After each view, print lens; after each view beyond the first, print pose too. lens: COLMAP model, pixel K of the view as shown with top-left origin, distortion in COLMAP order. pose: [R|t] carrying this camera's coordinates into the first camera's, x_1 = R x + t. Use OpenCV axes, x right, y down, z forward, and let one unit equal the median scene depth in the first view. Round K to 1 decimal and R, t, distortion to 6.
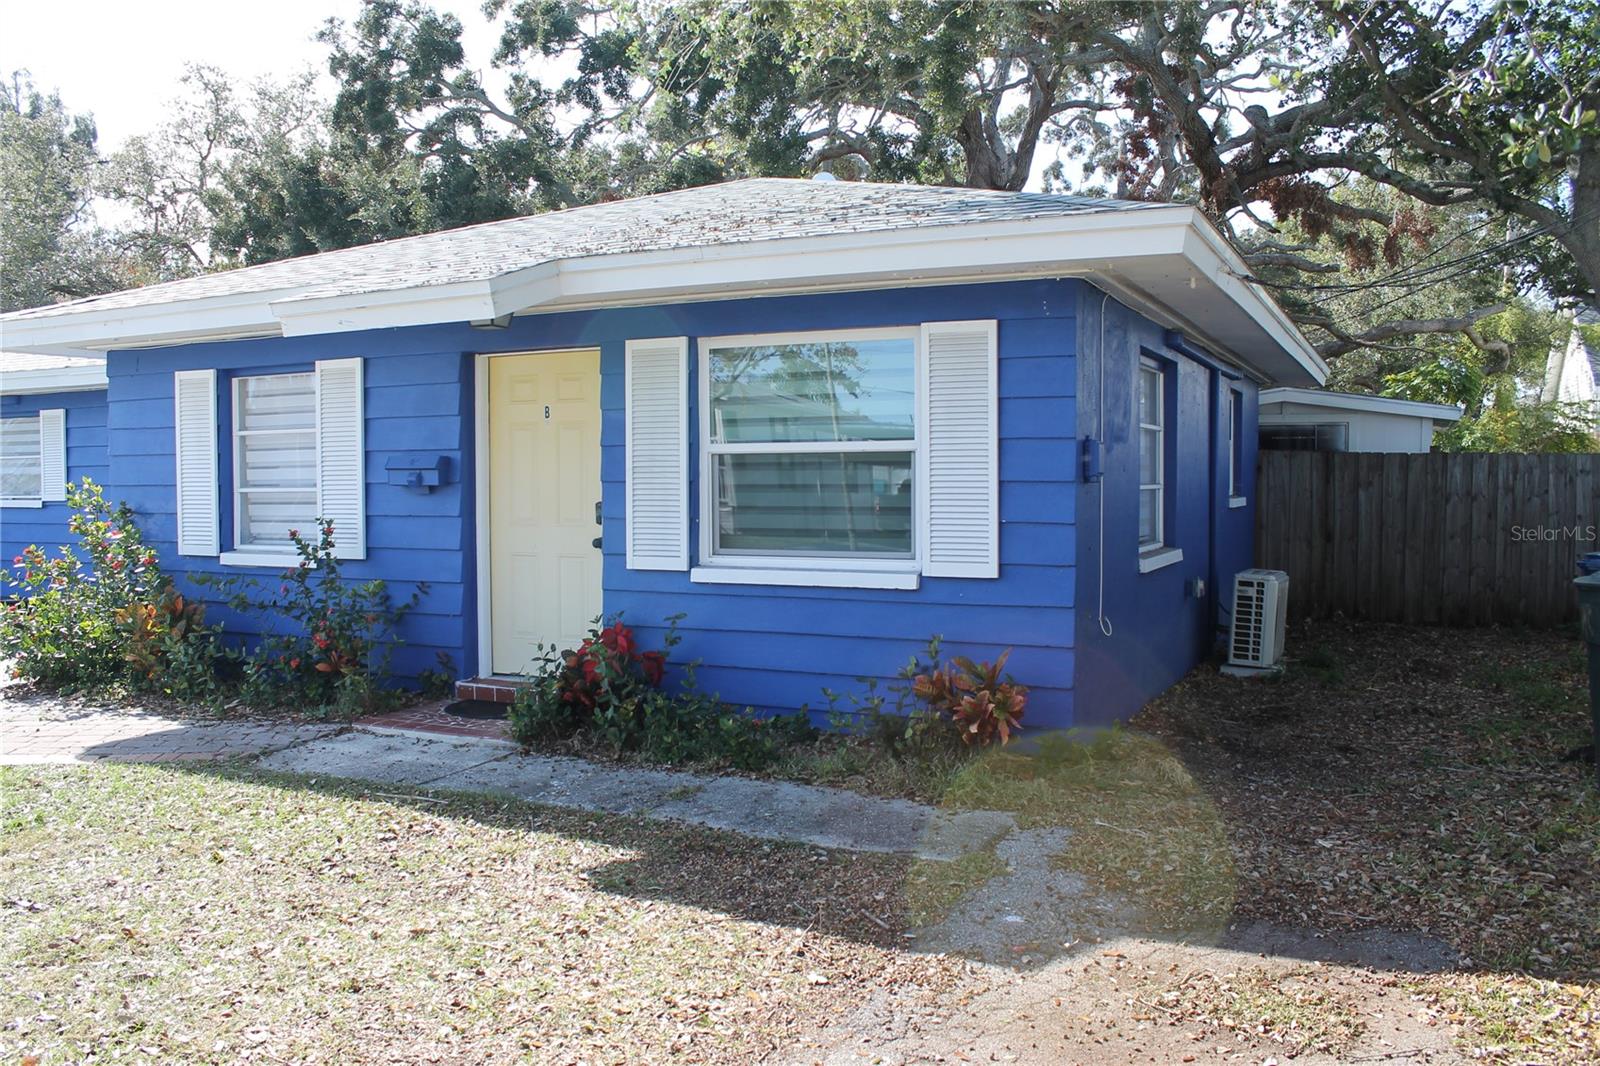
lens RADIAL K [[1354.3, 0, 800.0], [0, 1354.3, 533.0], [0, 0, 1]] dist [-0.161160, 0.127572]
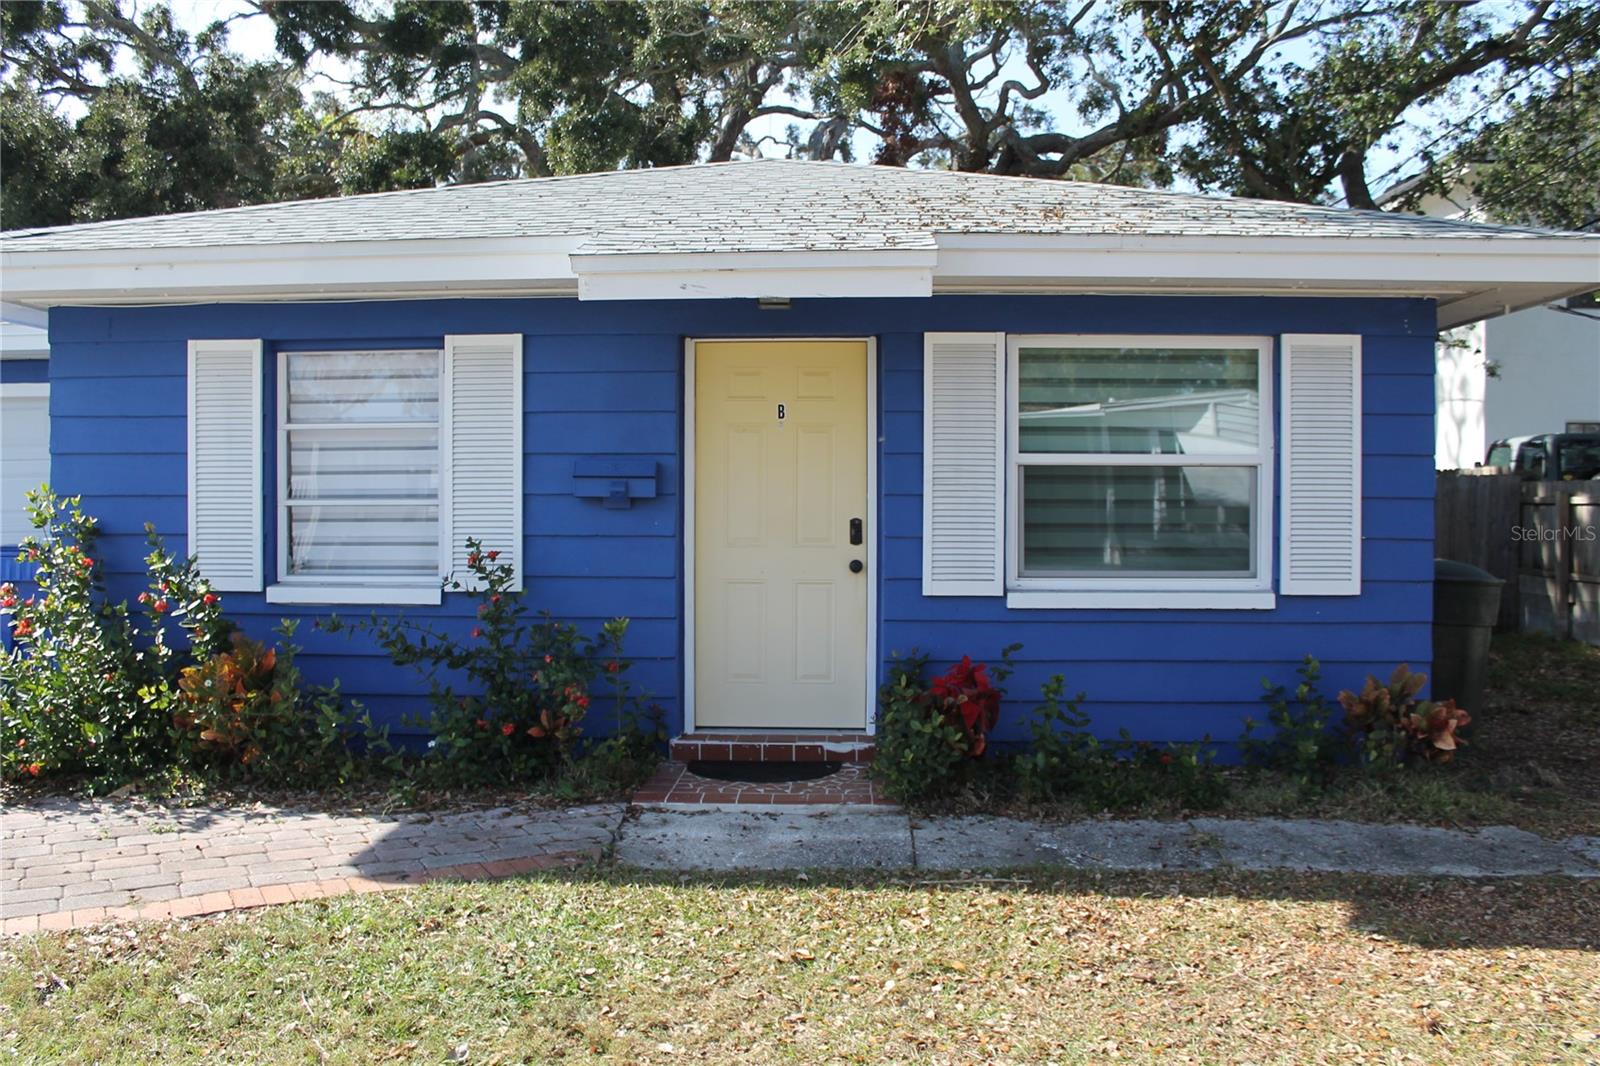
lens RADIAL K [[1406.0, 0, 800.0], [0, 1406.0, 533.0], [0, 0, 1]] dist [-0.146739, 0.140361]
pose [[0.920154, -0.002771, 0.391547, -0.531847], [0.009504, 0.999838, -0.015258, -0.000500], [-0.391442, 0.017761, 0.920032, 0.192192]]
